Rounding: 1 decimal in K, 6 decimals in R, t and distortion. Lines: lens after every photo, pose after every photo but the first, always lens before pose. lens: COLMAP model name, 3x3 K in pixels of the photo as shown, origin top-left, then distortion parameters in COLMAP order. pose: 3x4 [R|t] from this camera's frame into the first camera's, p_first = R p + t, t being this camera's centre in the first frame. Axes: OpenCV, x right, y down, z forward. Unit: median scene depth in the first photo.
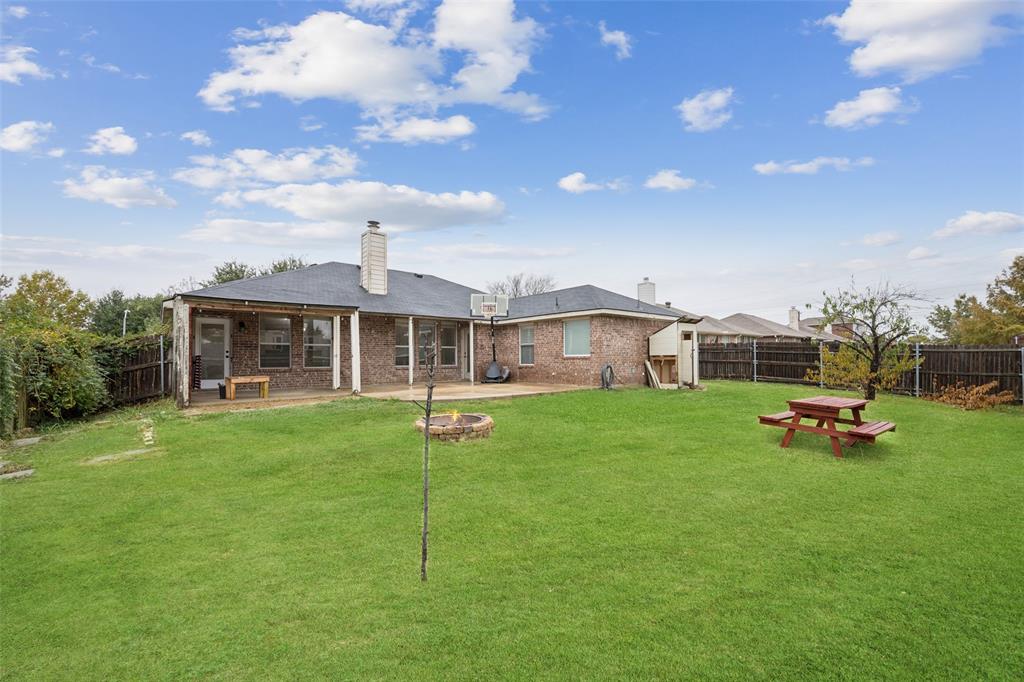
lens RADIAL K [[418.7, 0, 512.0], [0, 418.7, 341.0], [0, 0, 1]] dist [0.000245, 0.000041]
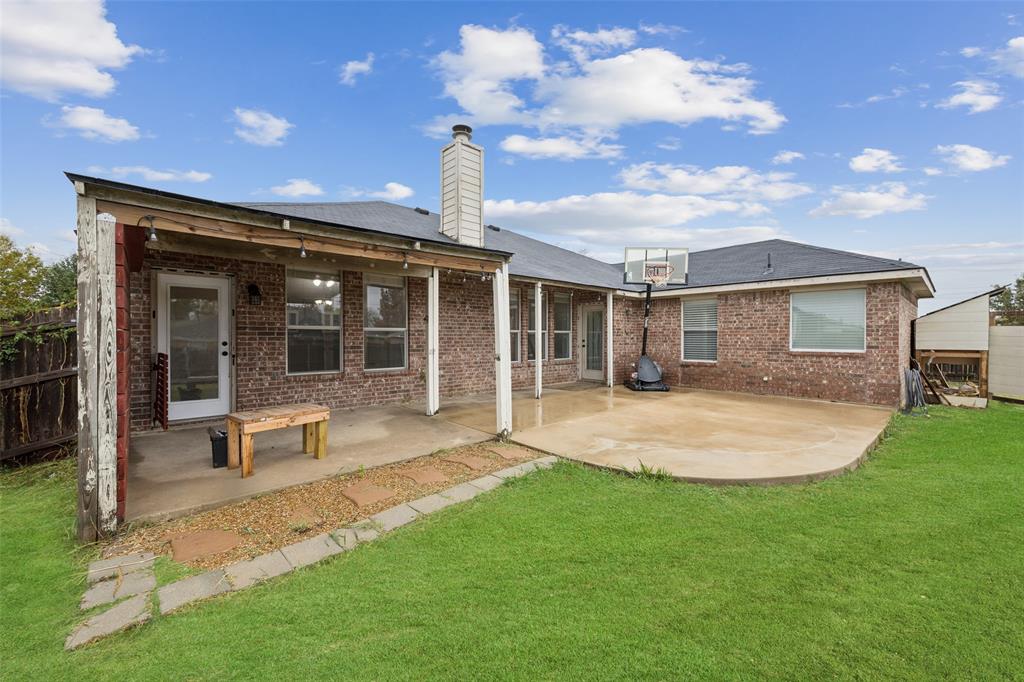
lens RADIAL K [[408.3, 0, 509.1], [0, 408.3, 327.5], [0, 0, 1]] dist [0.000057, 0.000017]
pose [[0.999472, 0.008828, 0.031276, -0.300951], [-0.009572, 0.999672, 0.023734, -0.007280], [-0.031057, -0.024020, 0.999229, 0.424979]]
